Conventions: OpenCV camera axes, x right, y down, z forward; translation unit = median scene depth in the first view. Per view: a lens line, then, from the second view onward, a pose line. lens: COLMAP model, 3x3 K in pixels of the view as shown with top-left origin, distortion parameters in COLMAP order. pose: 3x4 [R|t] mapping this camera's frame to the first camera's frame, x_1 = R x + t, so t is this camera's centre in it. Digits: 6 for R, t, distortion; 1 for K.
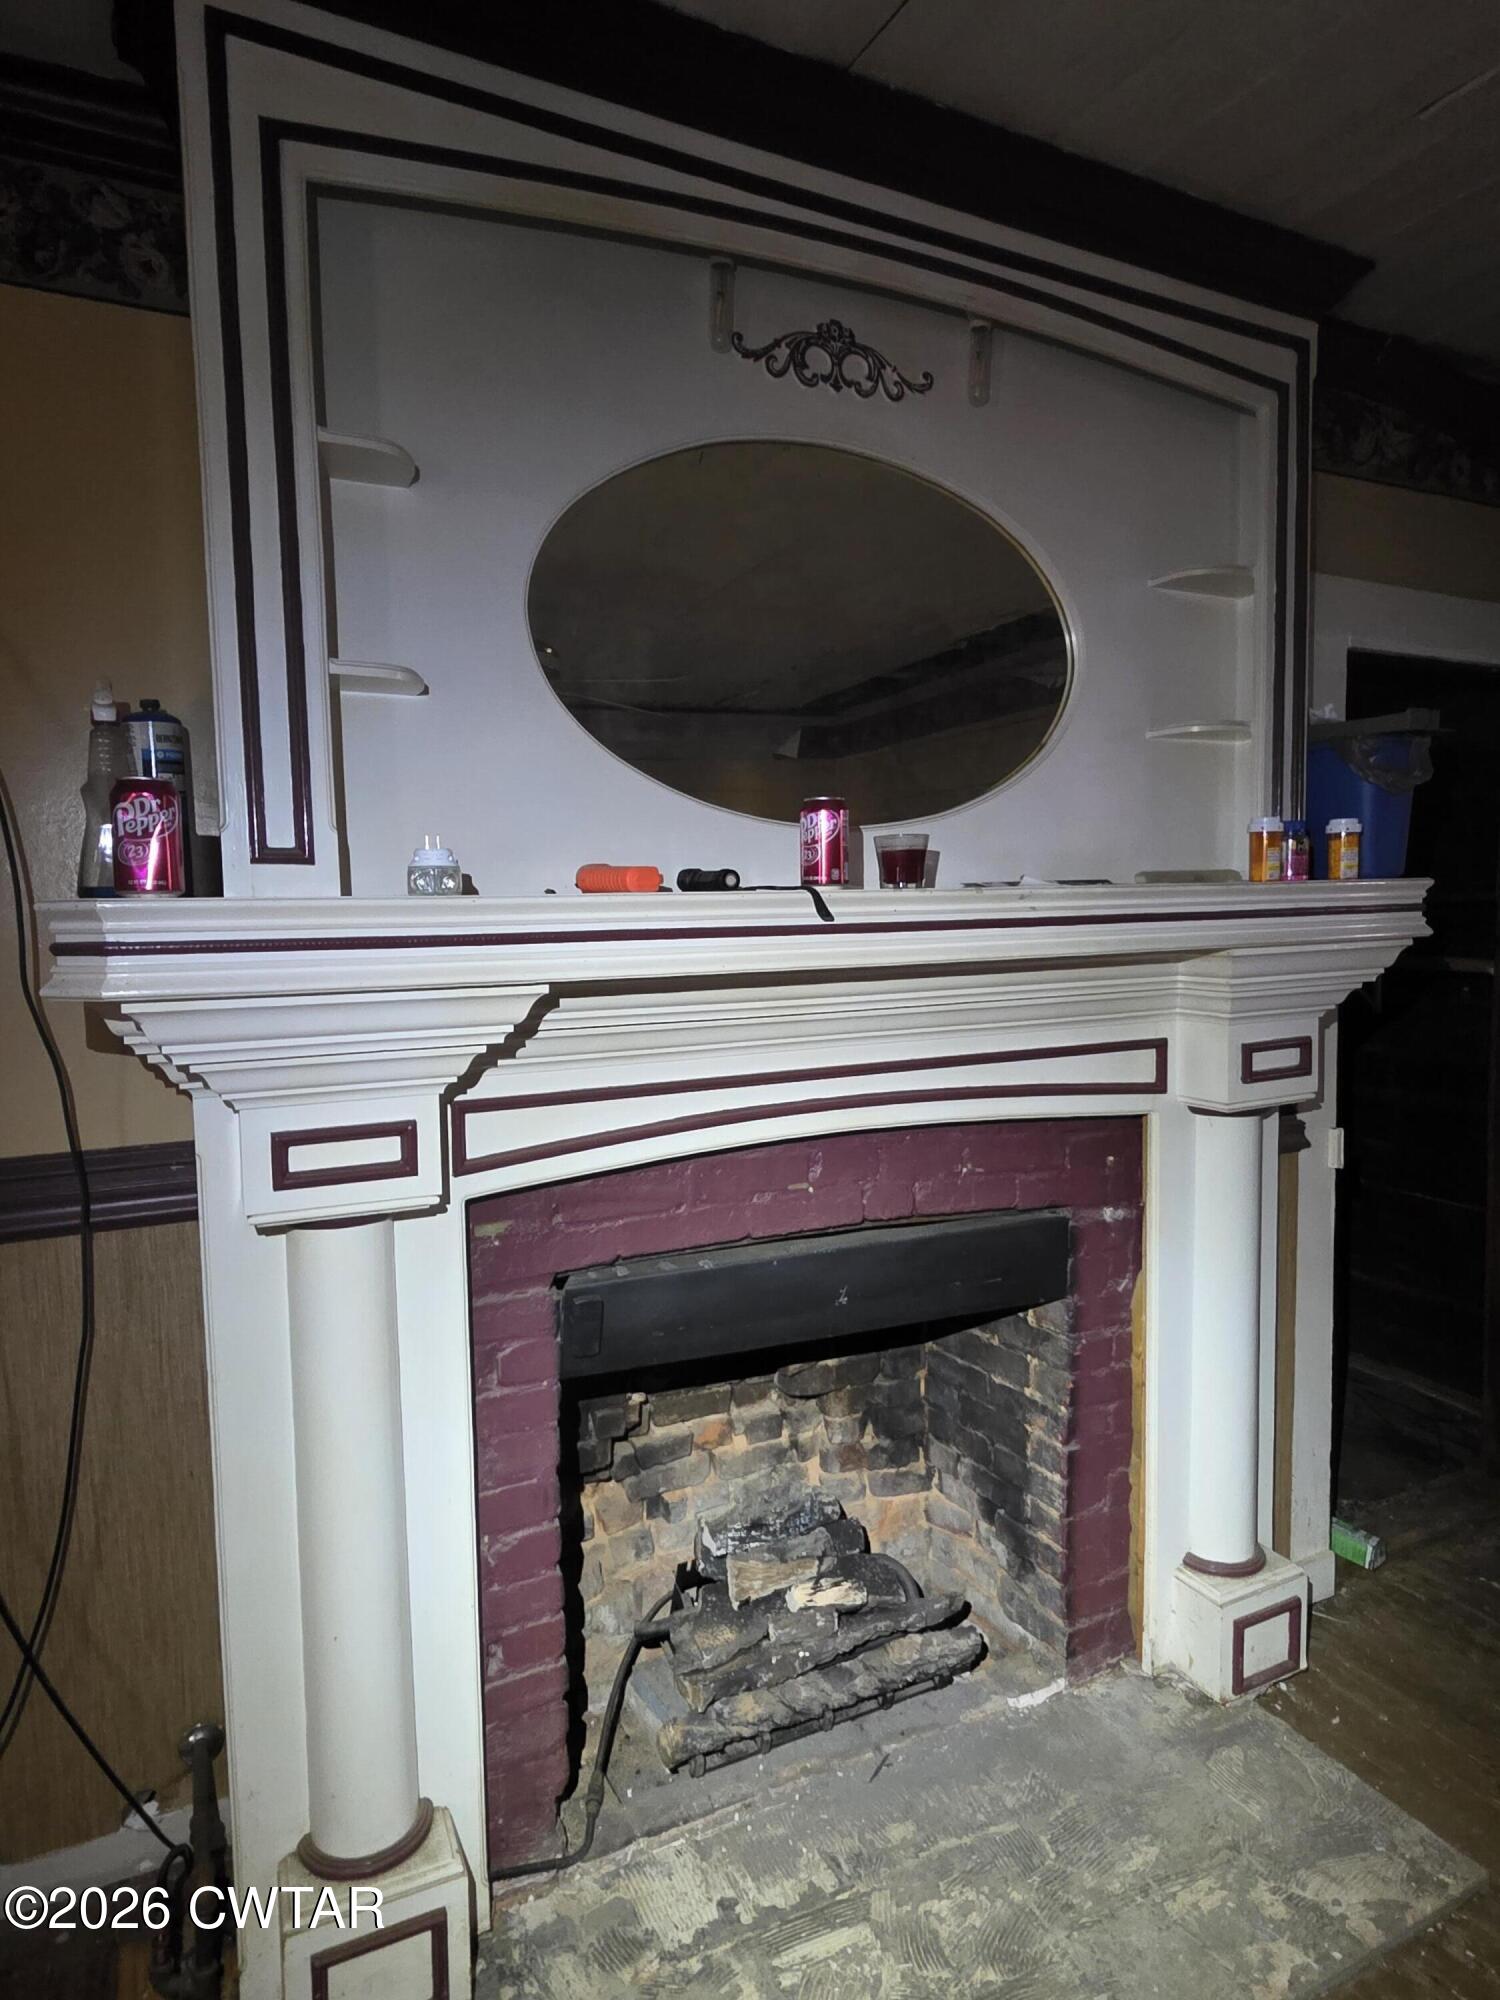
lens RADIAL K [[1209.1, 0, 748.9], [0, 1209.1, 997.8], [0, 0, 1]] dist [0.009815, 0.001822]
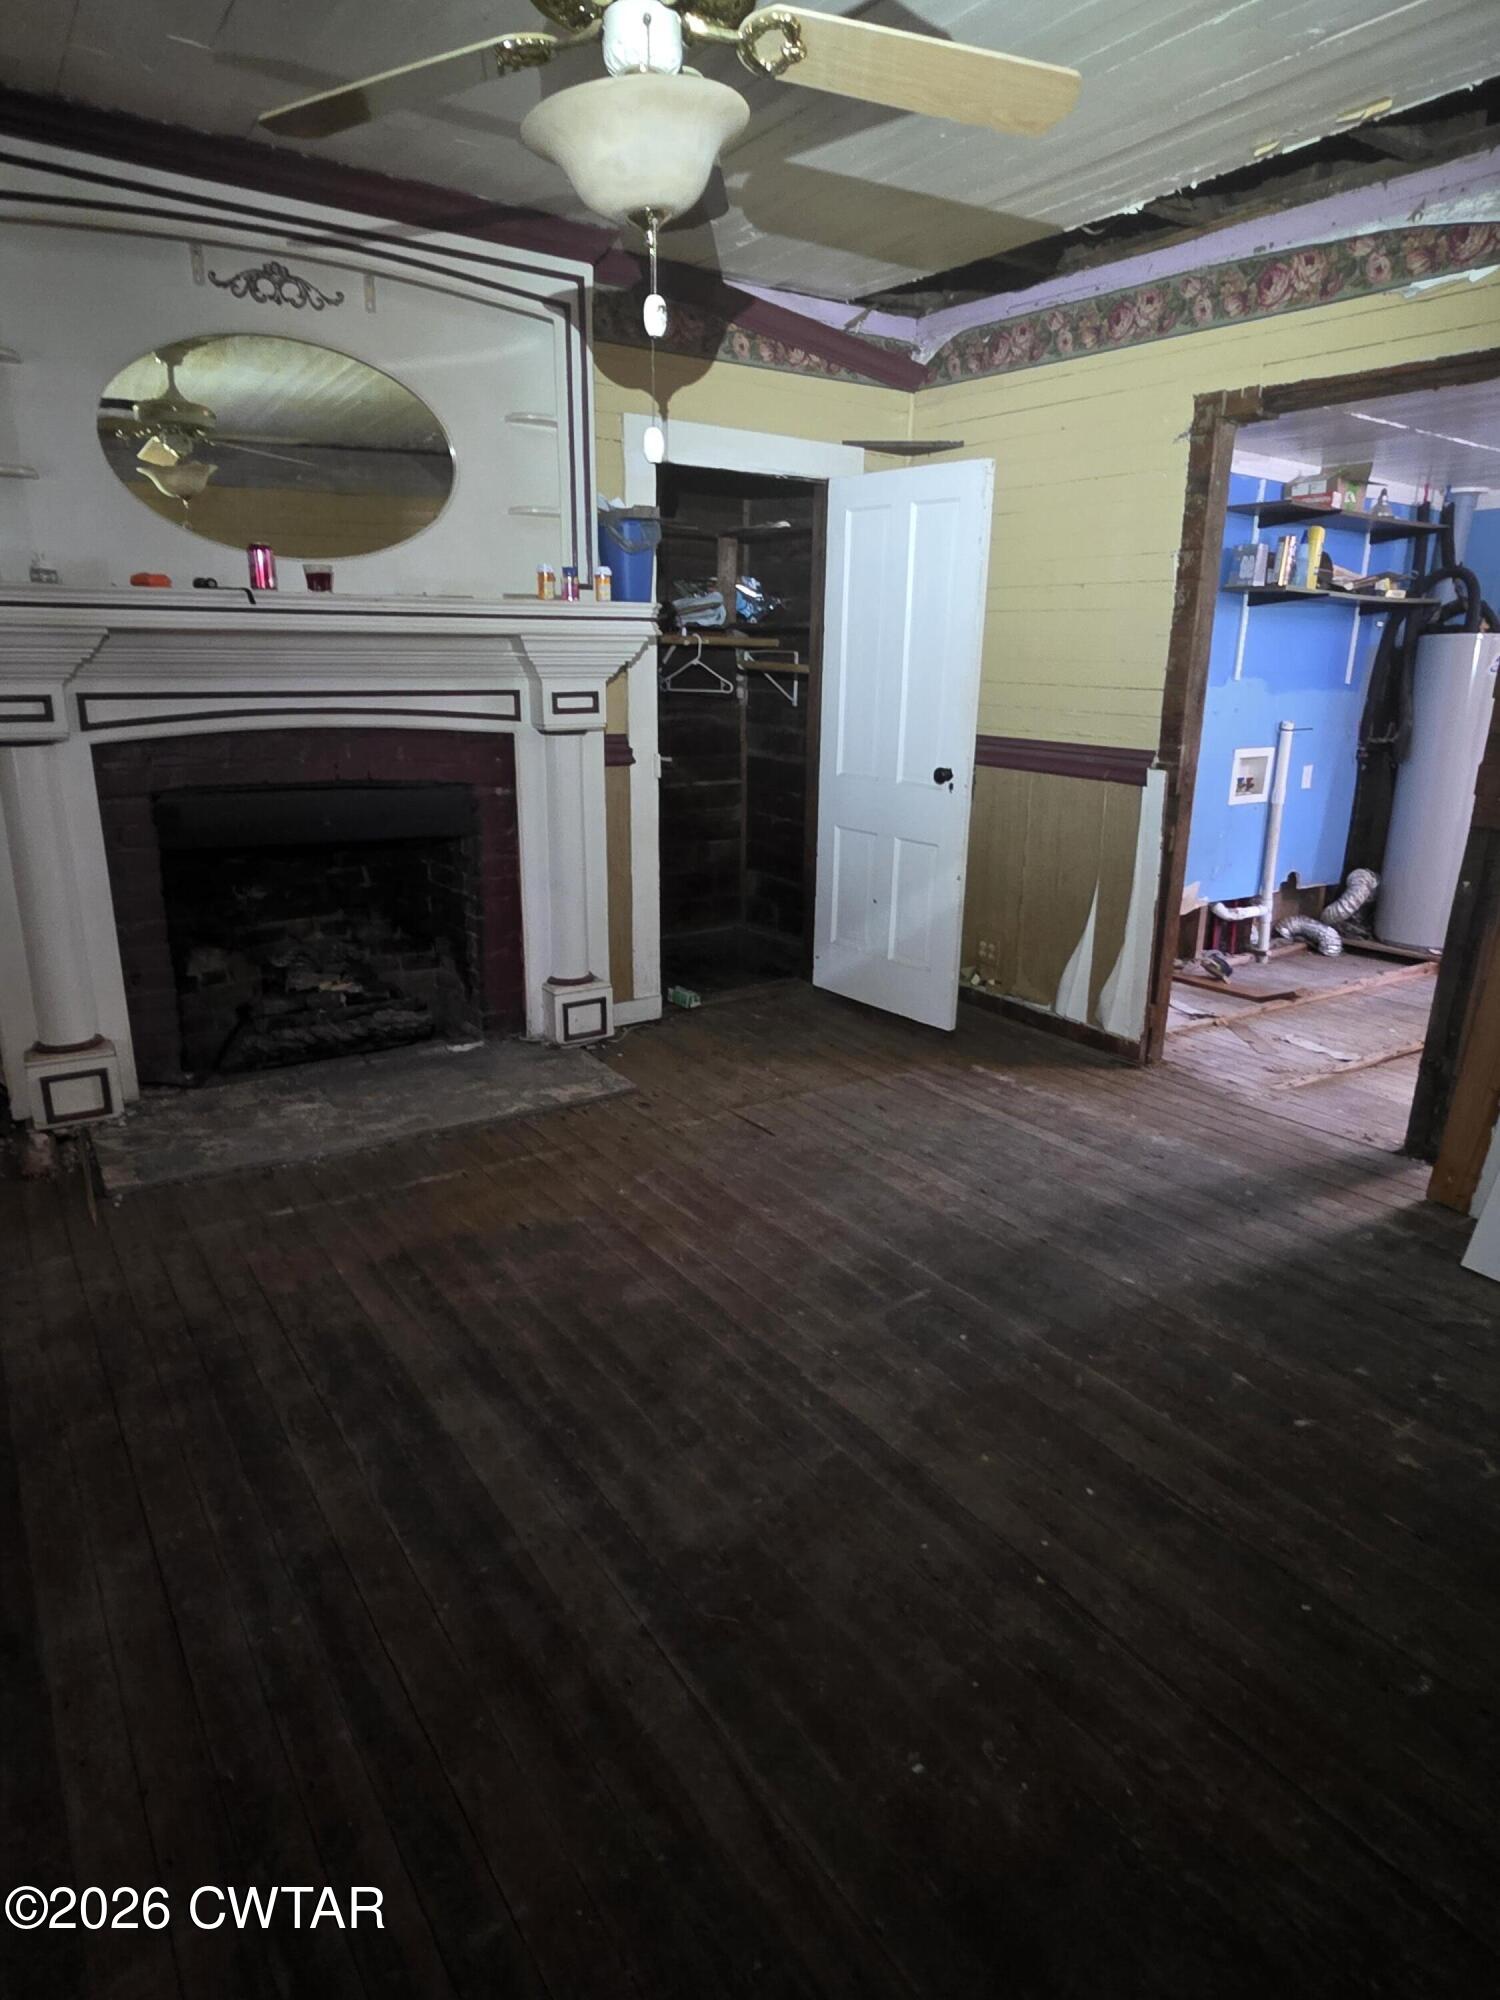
lens RADIAL K [[1209.1, 0, 751.2], [0, 1209.1, 1004.0], [0, 0, 1]] dist [0.009815, 0.001822]
pose [[0.991368, -0.003291, 0.131064, 0.511681], [-0.024422, 0.977552, 0.209274, 0.120739], [-0.128811, -0.210669, 0.969034, -1.036462]]
